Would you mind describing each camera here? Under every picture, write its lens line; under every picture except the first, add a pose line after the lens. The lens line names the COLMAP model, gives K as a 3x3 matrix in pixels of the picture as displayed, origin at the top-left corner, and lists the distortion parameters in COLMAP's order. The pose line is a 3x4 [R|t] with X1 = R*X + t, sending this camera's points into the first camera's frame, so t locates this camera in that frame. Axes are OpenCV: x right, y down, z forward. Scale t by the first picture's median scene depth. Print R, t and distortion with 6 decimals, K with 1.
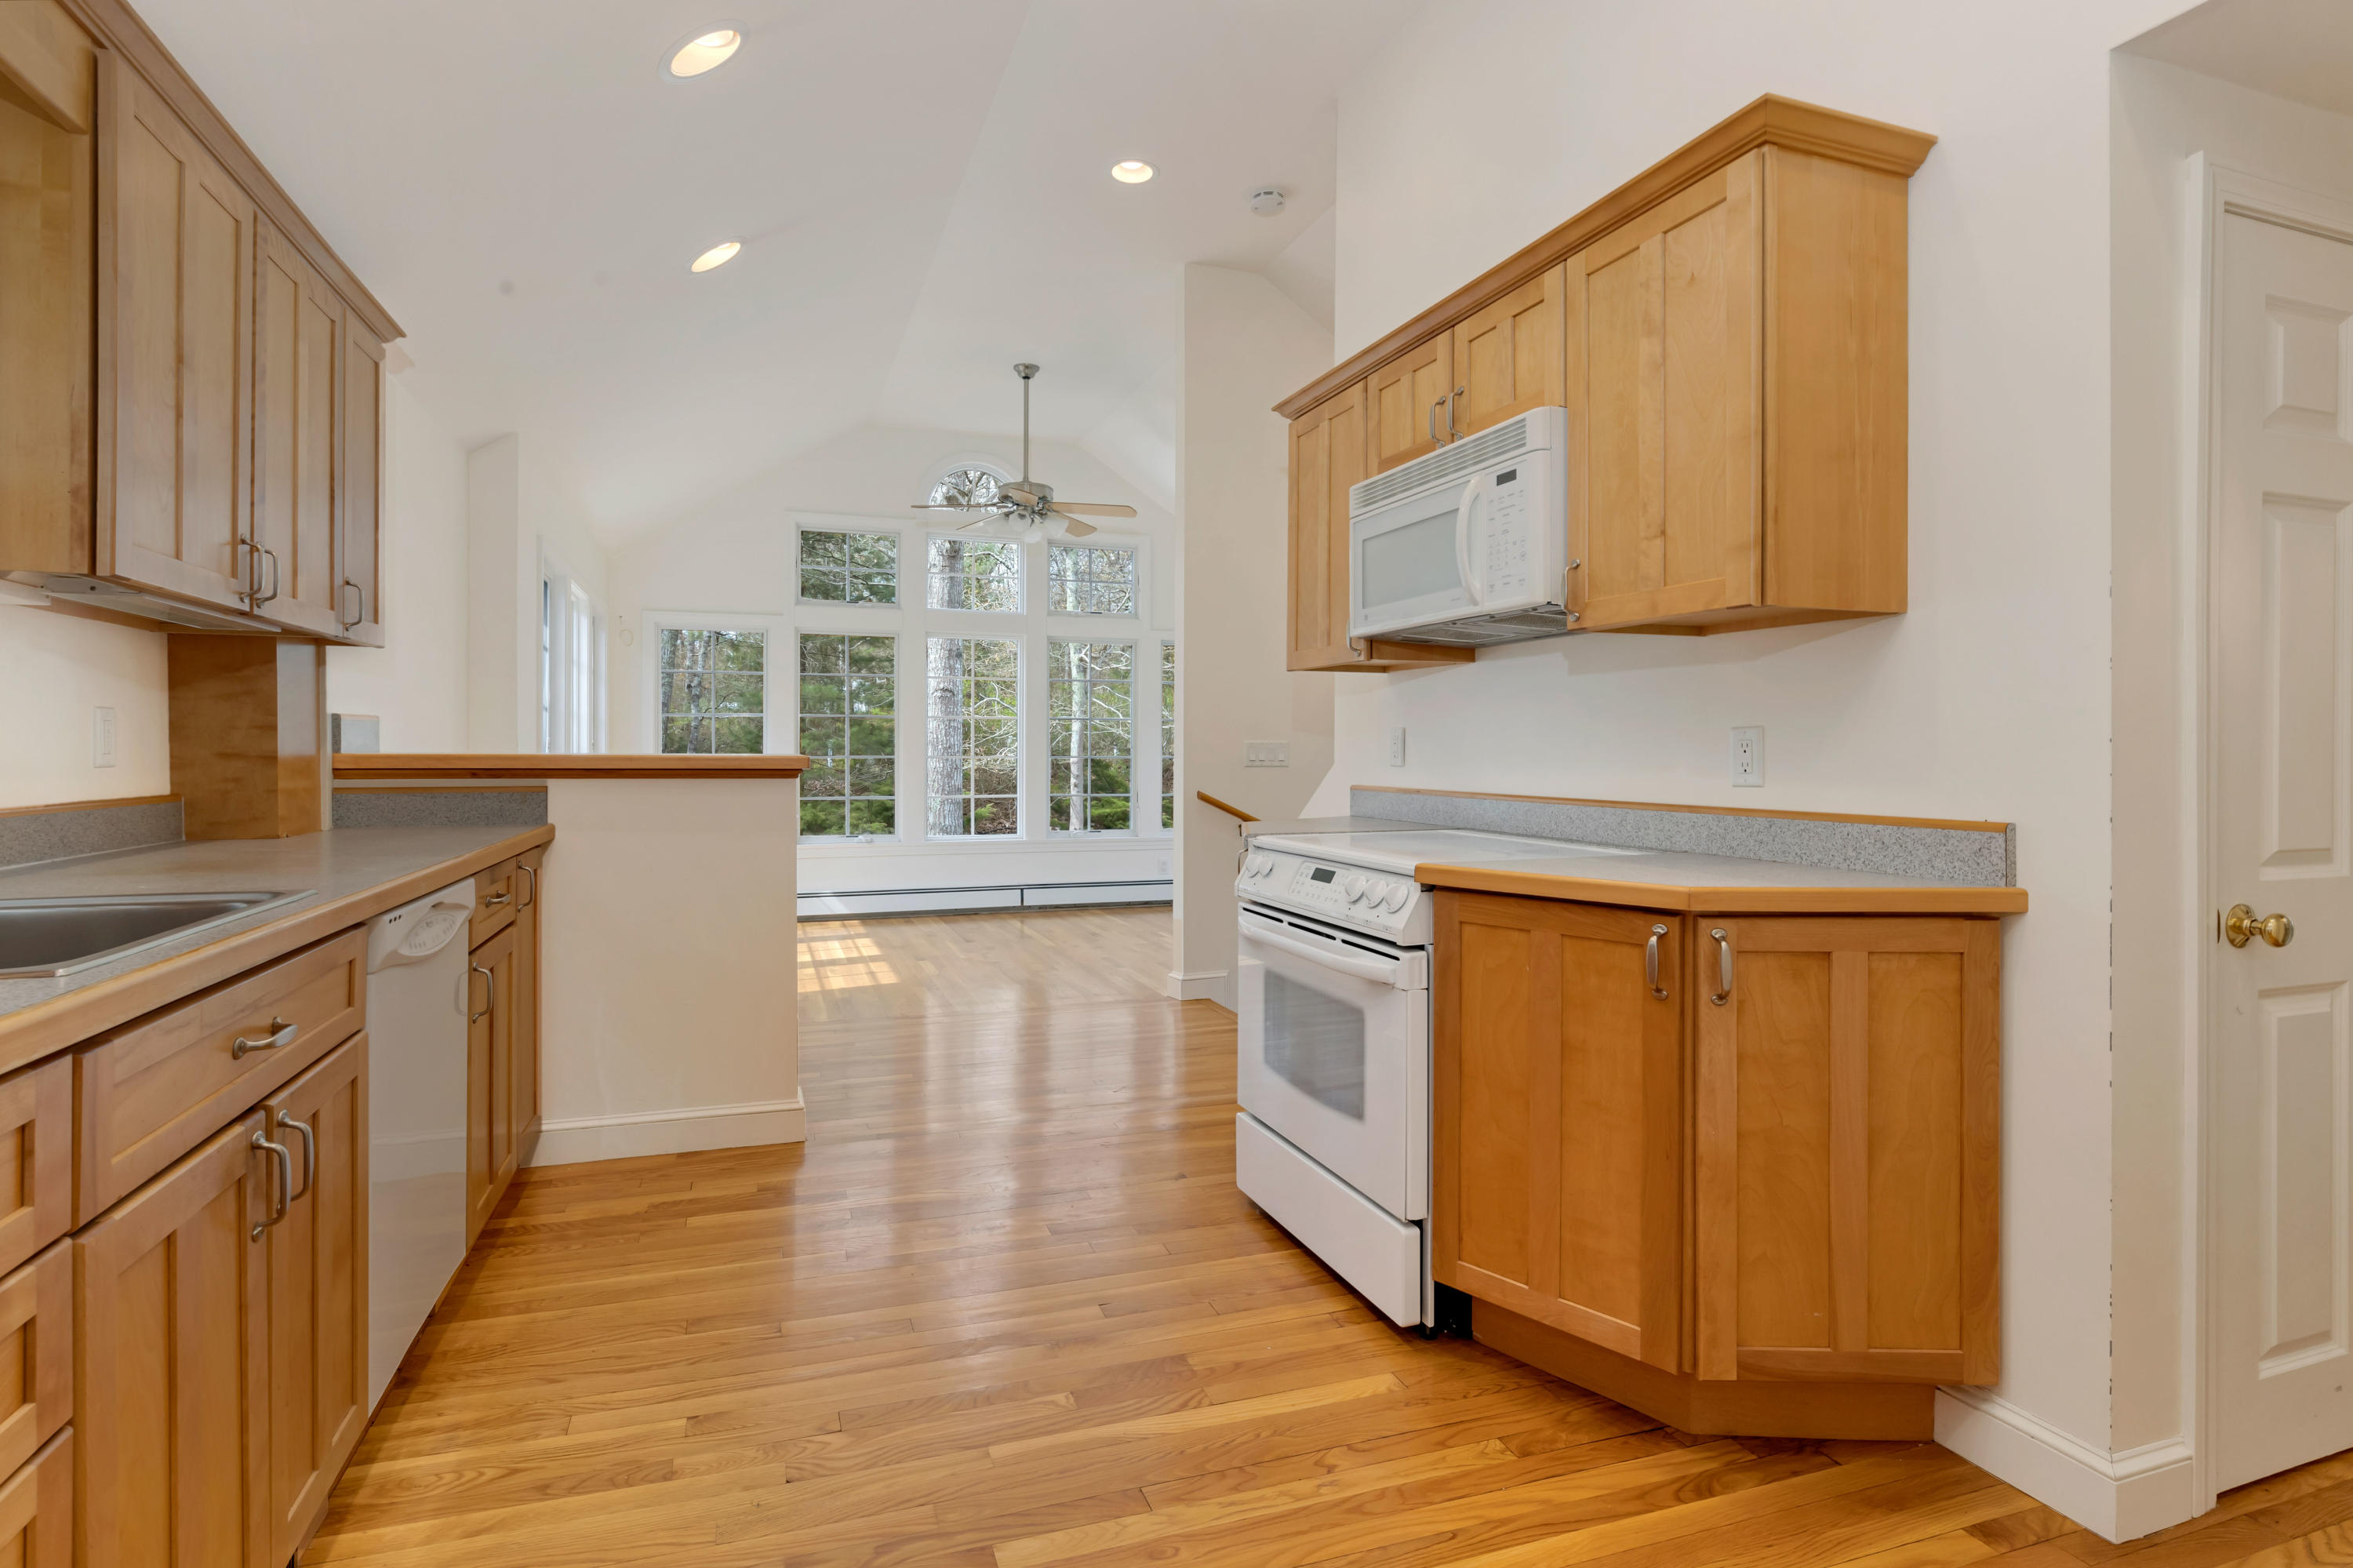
lens RADIAL K [[1160.3, 0, 1138.6], [0, 1160.3, 748.6], [0, 0, 1]] dist [0.002803, 0.001142]
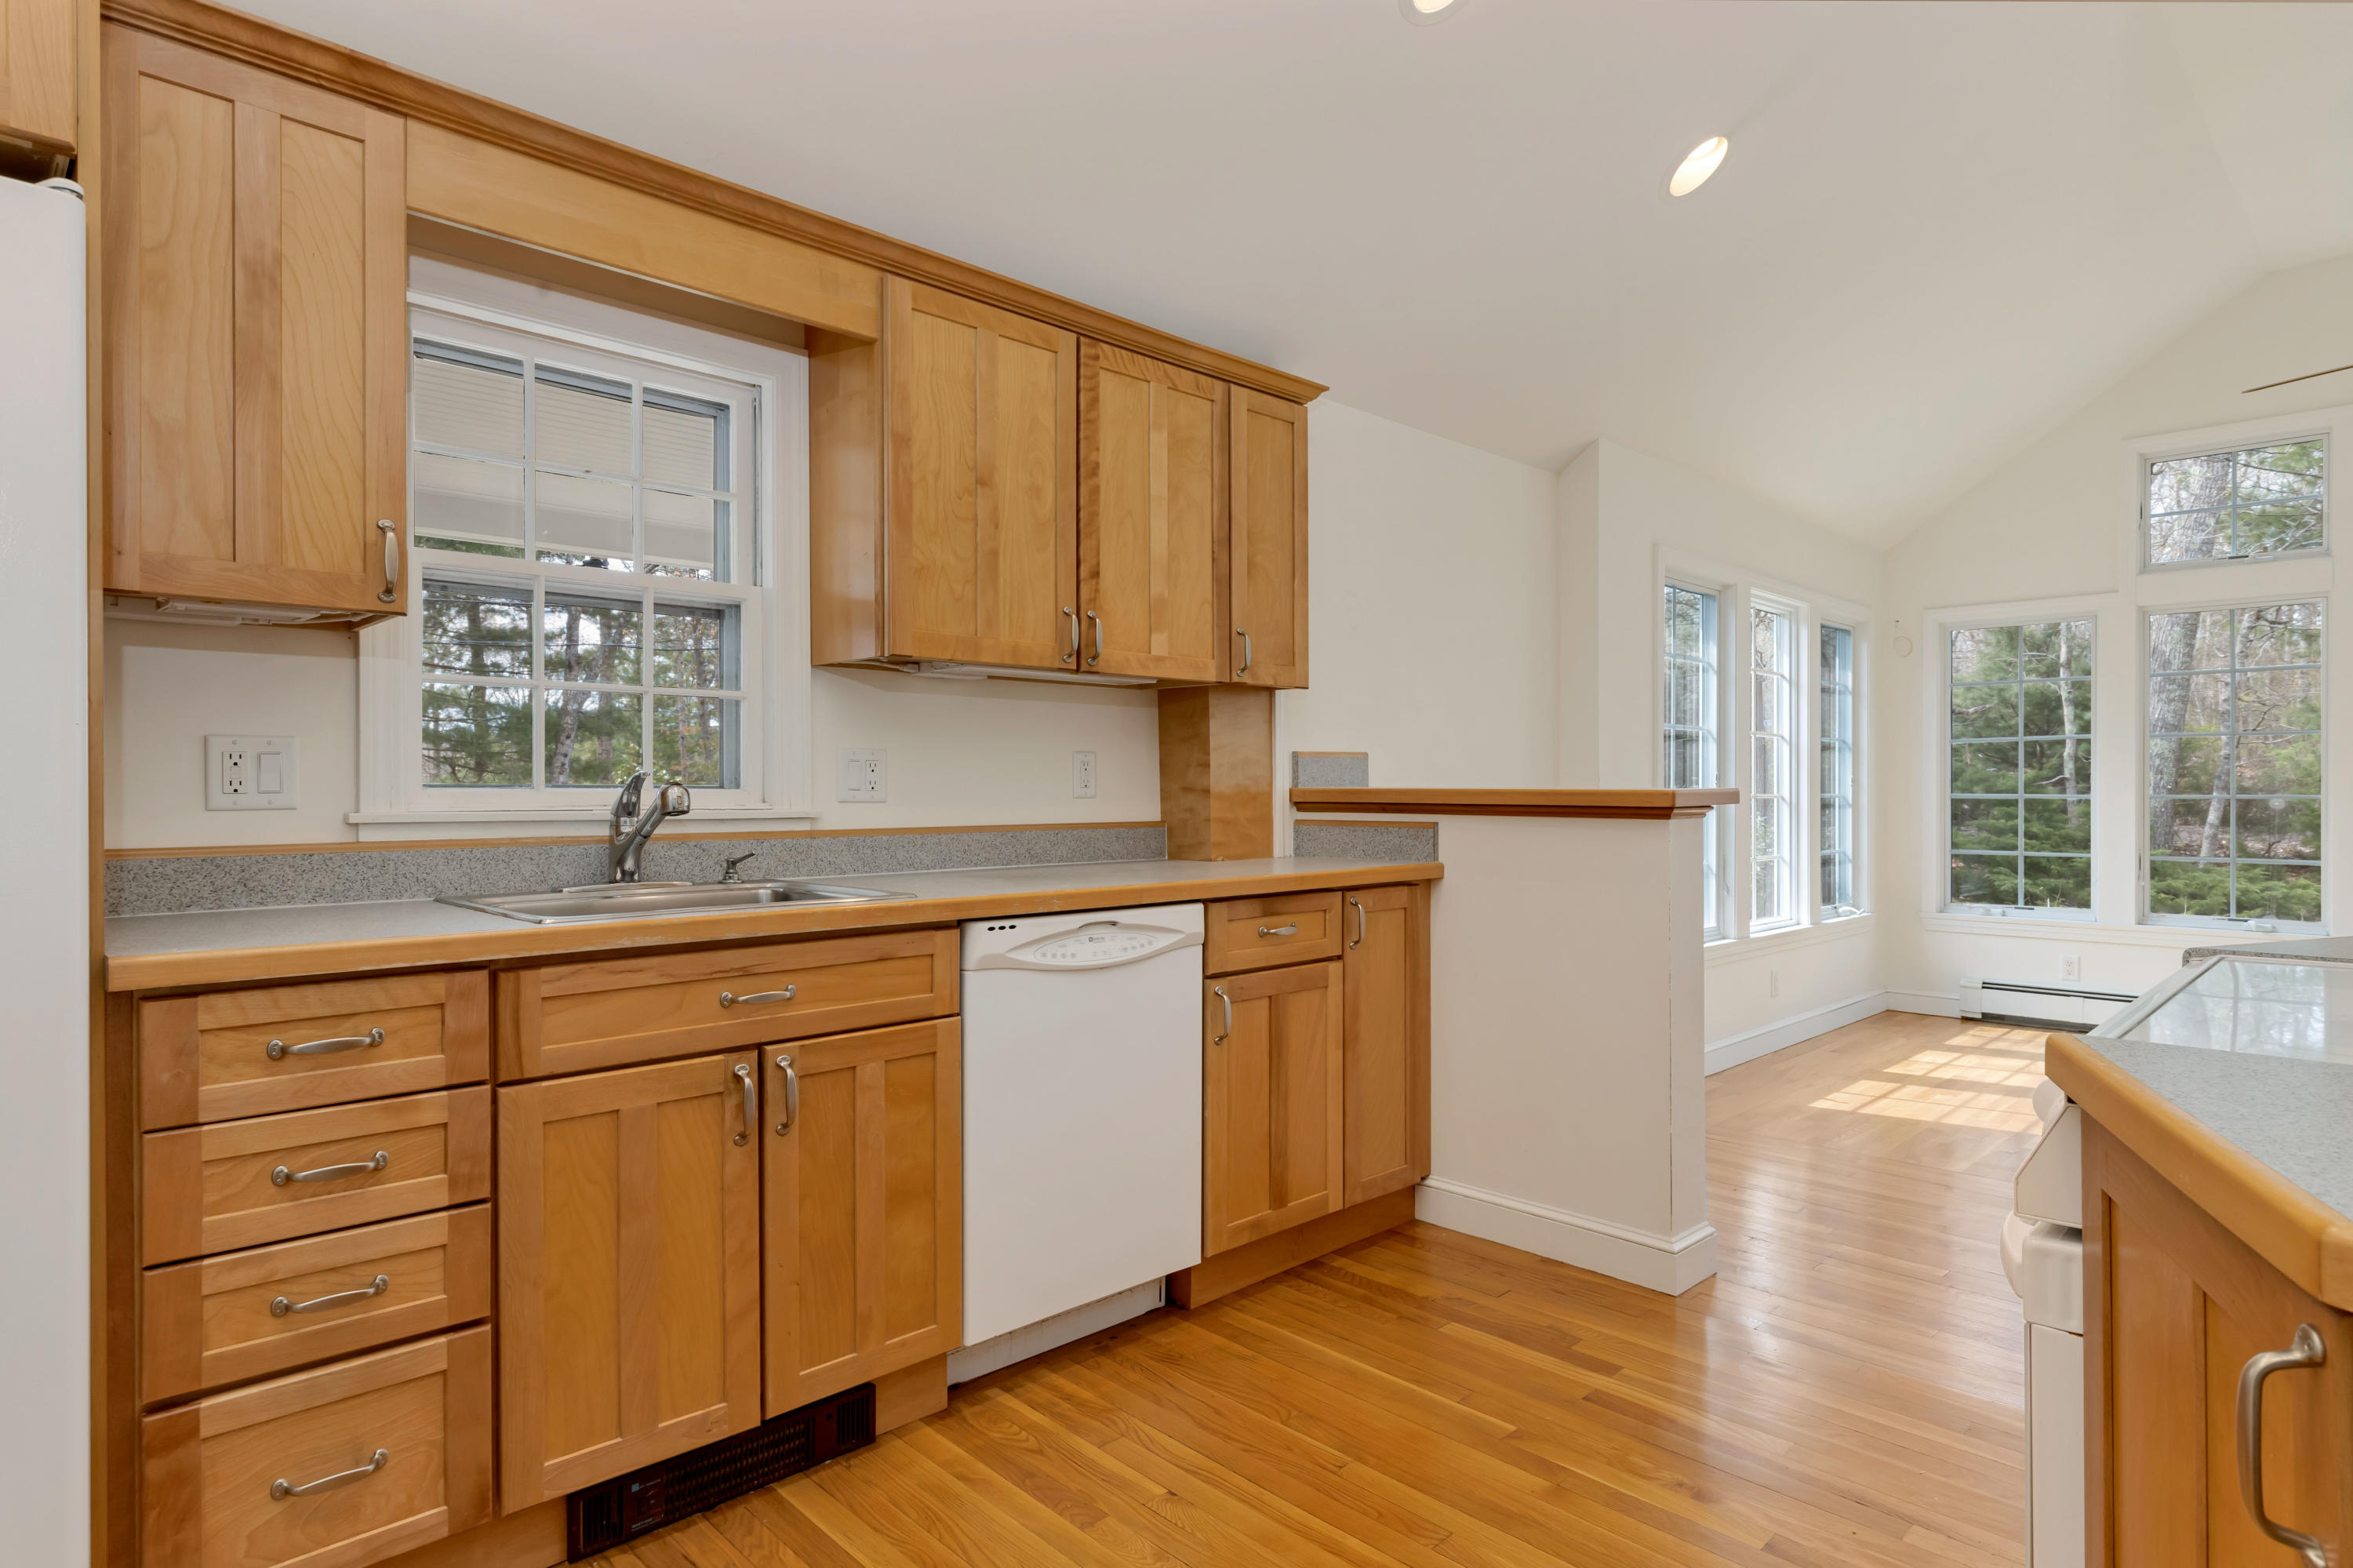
lens RADIAL K [[1328.3, 0, 1171.0], [0, 1328.3, 785.8], [0, 0, 1]] dist [0.018303, 0.000624]
pose [[0.447541, -0.000277, -0.894263, 0.424595], [-0.000280, 1.000000, -0.000450, 0.003249], [0.894263, 0.000451, 0.447541, 0.377521]]
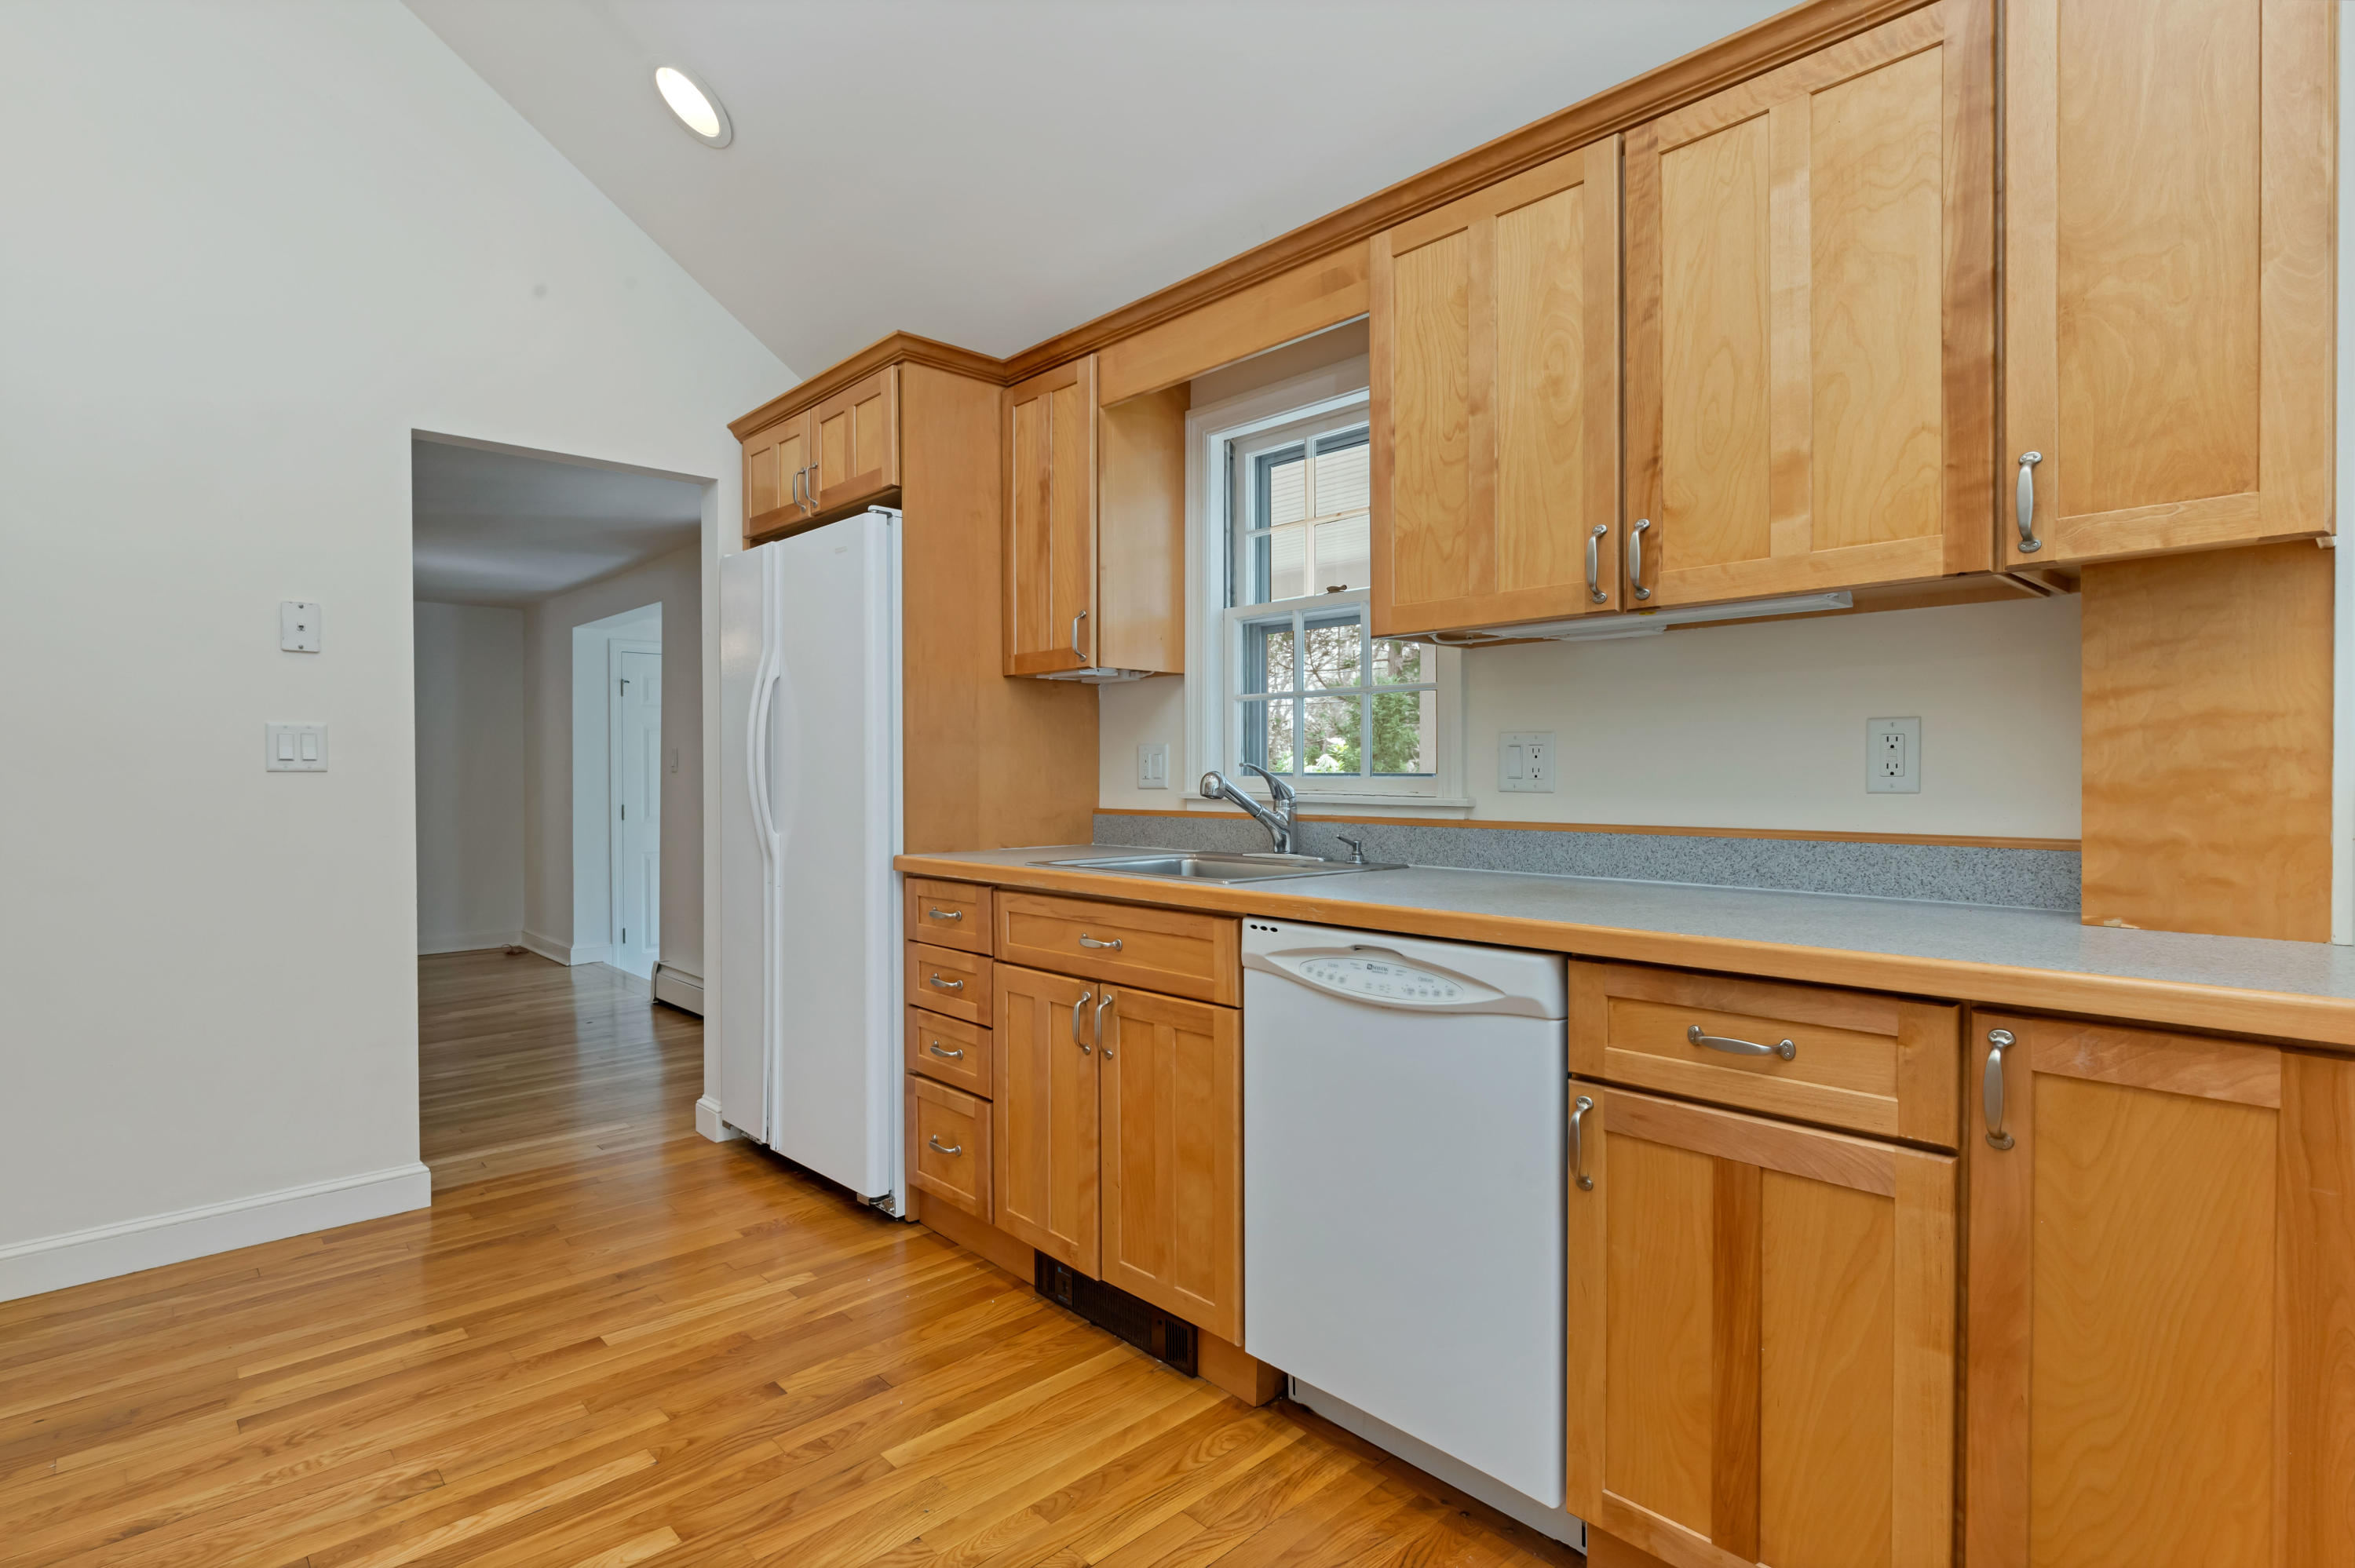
lens RADIAL K [[1170.2, 0, 1168.3], [0, 1170.2, 782.7], [0, 0, 1]] dist [0.002722, -0.000528]
pose [[-0.909606, 0.007270, -0.415409, -0.070238], [0.003088, 0.999938, 0.010738, -0.000538], [0.415462, 0.008485, -0.909571, 1.315876]]
